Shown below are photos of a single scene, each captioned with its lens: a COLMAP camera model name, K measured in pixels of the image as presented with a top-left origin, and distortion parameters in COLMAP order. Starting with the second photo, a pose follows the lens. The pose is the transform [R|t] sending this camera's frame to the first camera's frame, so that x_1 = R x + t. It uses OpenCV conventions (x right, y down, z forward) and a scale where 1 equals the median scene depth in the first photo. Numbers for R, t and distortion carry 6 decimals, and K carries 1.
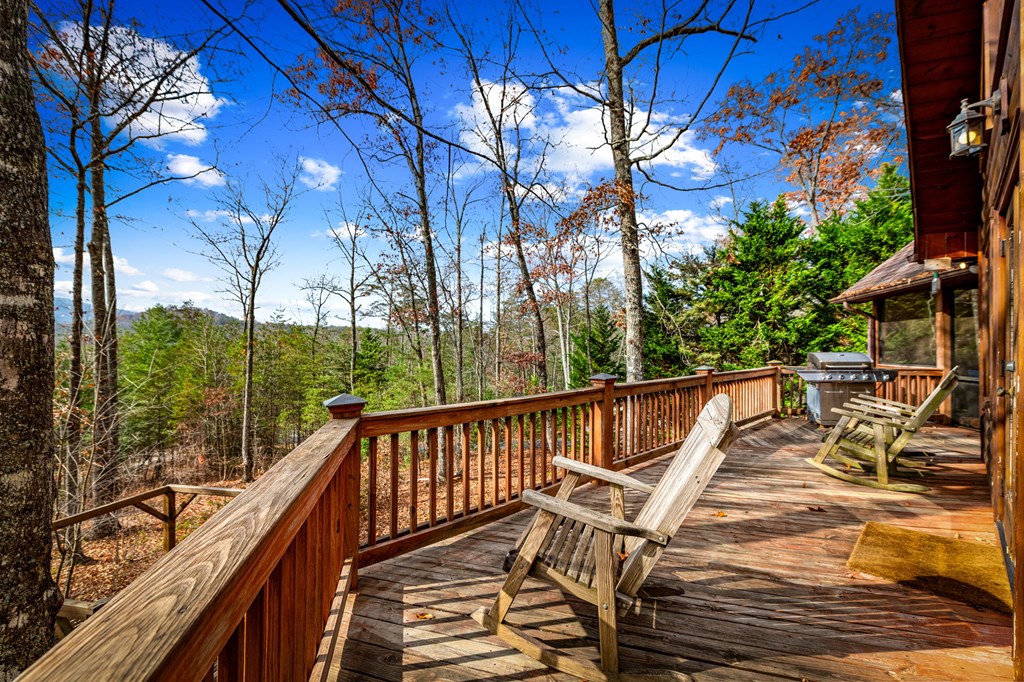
lens RADIAL K [[406.9, 0, 515.8], [0, 406.9, 344.7], [0, 0, 1]] dist [0.000144, 0.000006]
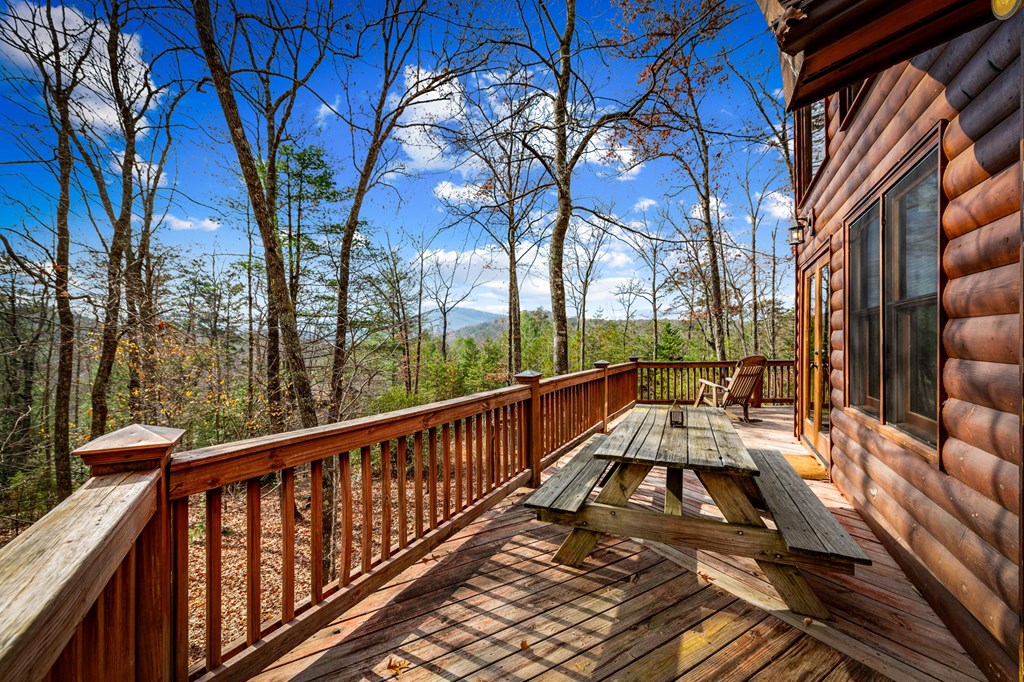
lens RADIAL K [[406.9, 0, 515.8], [0, 406.9, 344.7], [0, 0, 1]] dist [0.000144, 0.000006]
pose [[0.750545, 0.000979, -0.660818, 0.082726], [0.012788, 0.999790, 0.016006, -0.004682], [0.660695, -0.020464, 0.750375, -0.167755]]
